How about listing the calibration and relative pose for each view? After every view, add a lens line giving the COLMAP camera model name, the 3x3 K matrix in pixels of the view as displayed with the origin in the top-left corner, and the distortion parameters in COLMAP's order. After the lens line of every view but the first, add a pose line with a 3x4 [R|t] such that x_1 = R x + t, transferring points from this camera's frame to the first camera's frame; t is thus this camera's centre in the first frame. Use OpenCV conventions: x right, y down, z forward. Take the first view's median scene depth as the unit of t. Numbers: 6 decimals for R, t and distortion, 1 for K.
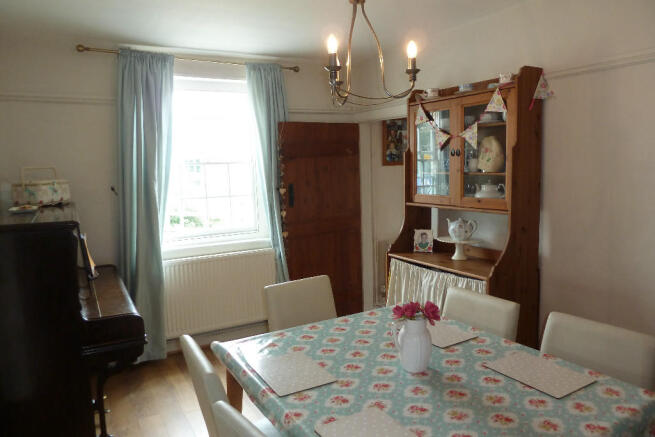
lens RADIAL K [[468.6, 0, 327.5], [0, 468.6, 218.5], [0, 0, 1]] dist [-0.029426, 0.003298]
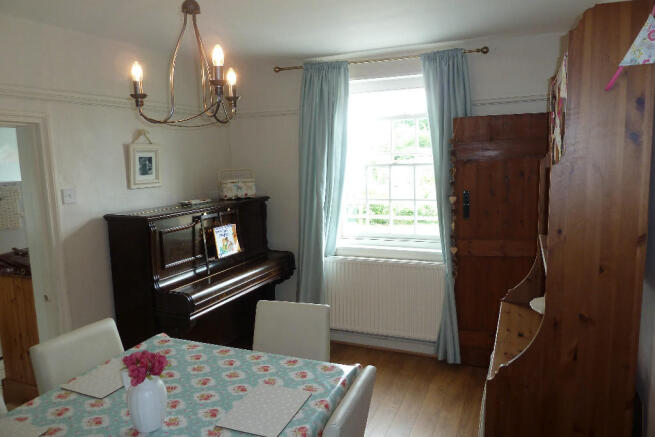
lens RADIAL K [[468.6, 0, 327.5], [0, 468.6, 218.5], [0, 0, 1]] dist [-0.029426, 0.003298]
pose [[0.599236, 0.113299, -0.792515, 0.493550], [-0.081553, 0.993424, 0.080358, -0.082060], [0.796408, 0.016479, 0.604535, 0.339111]]
